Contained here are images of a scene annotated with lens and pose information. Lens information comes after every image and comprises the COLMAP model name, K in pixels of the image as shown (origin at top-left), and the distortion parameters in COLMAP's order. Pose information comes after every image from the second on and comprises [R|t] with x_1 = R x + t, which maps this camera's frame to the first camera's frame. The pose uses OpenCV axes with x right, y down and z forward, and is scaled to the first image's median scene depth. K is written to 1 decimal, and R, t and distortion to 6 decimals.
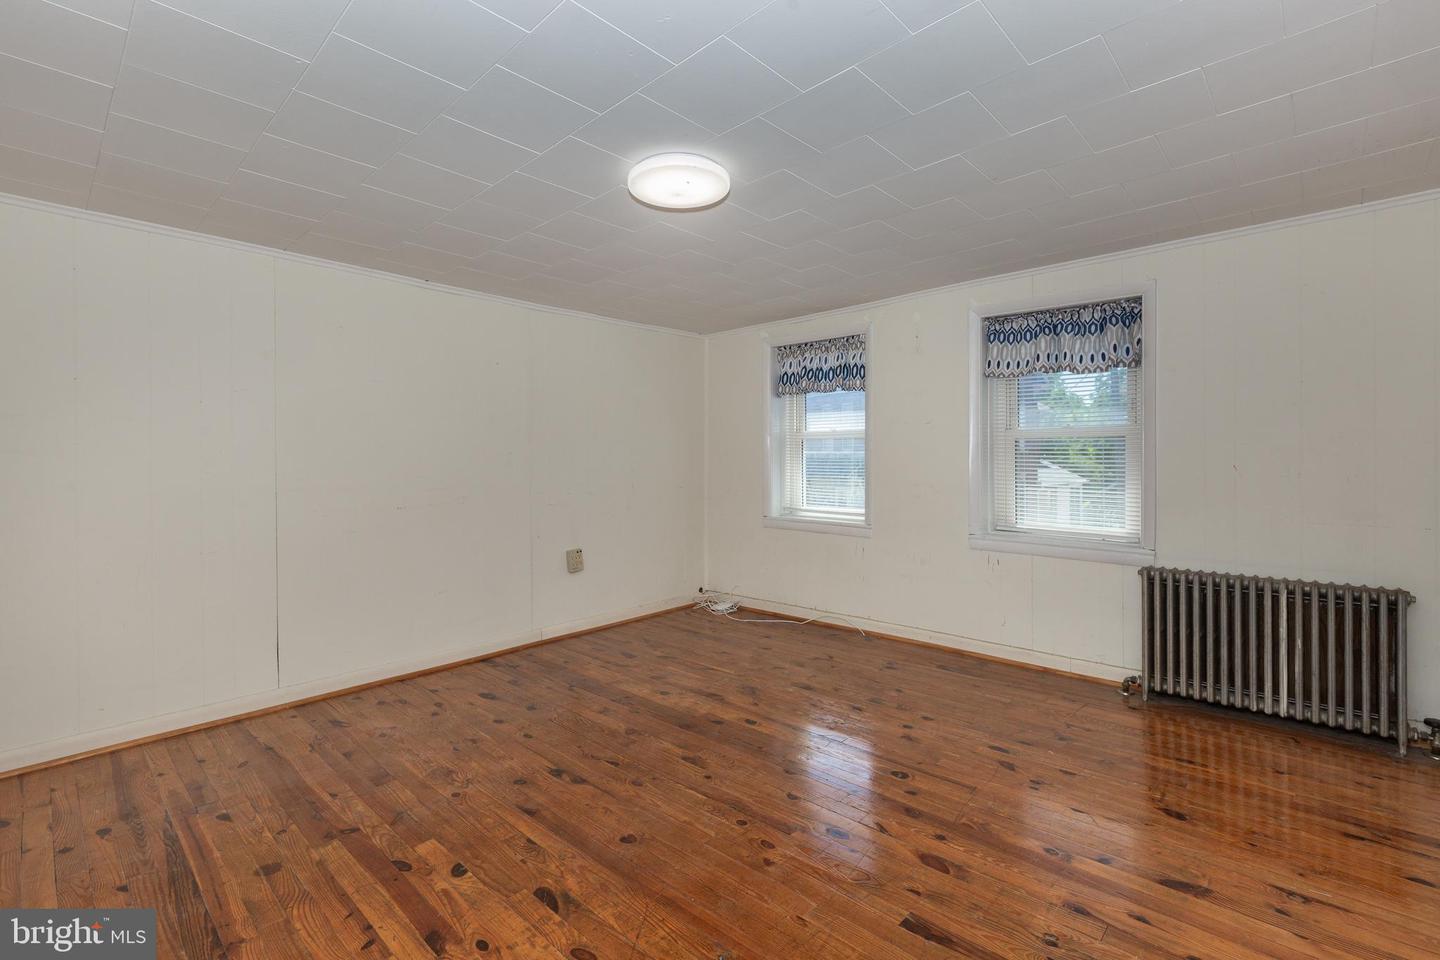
lens RADIAL K [[688.1, 0, 720.0], [0, 688.1, 480.0], [0, 0, 1]] dist [0.003649, 0.000448]
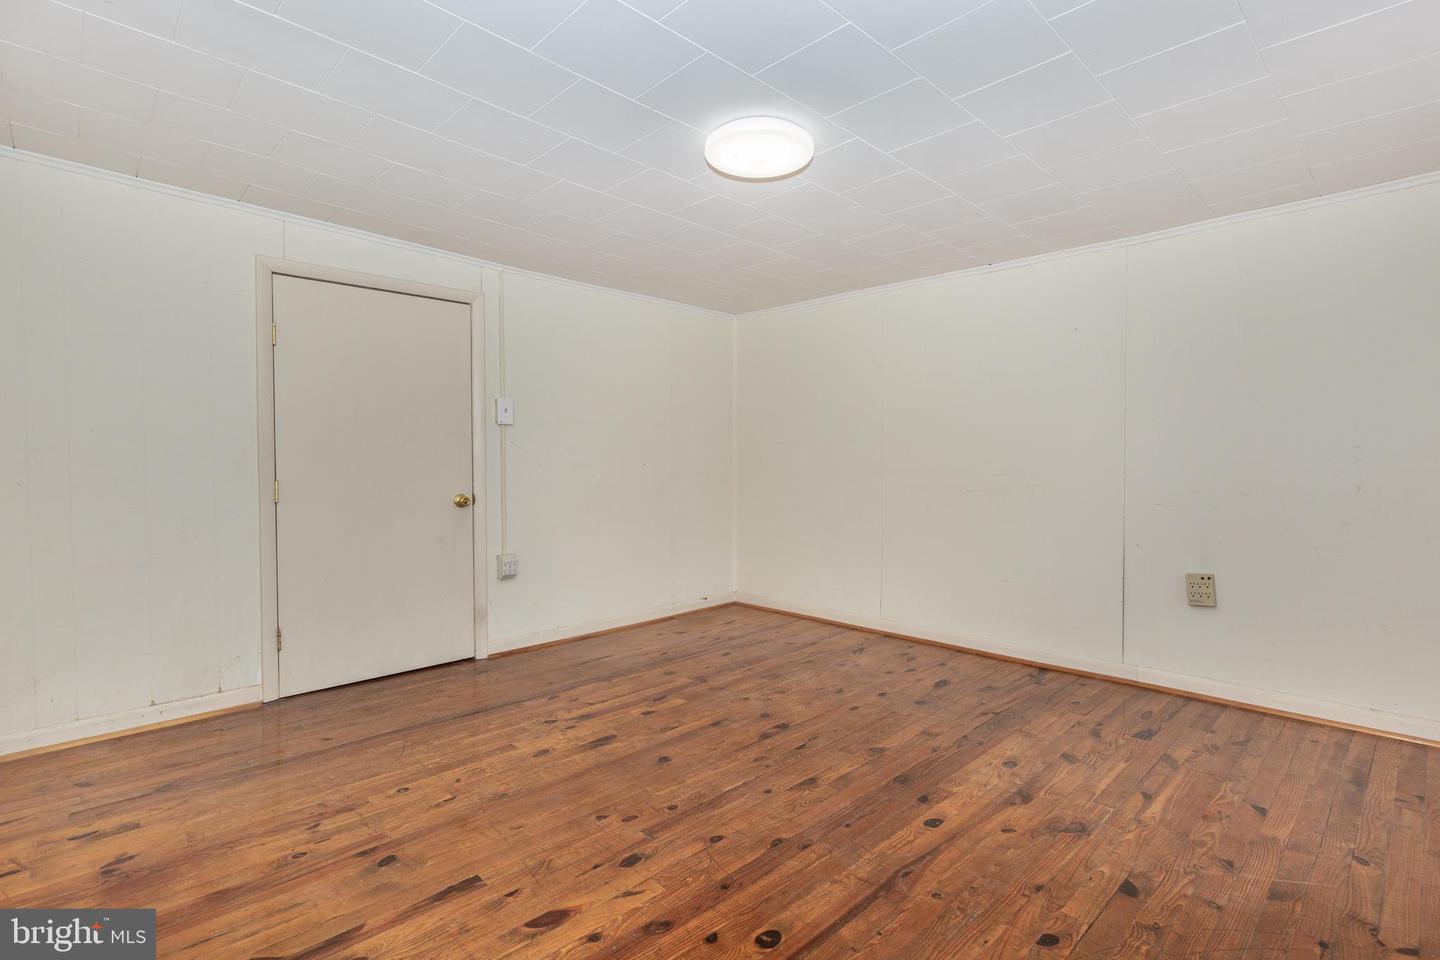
lens RADIAL K [[688.1, 0, 720.0], [0, 688.1, 480.0], [0, 0, 1]] dist [0.003649, 0.000448]
pose [[-0.074649, 0.046488, -0.996126, 0.766369], [-0.024755, 0.998519, 0.048455, -0.022244], [0.996903, 0.028276, -0.073387, 0.862083]]
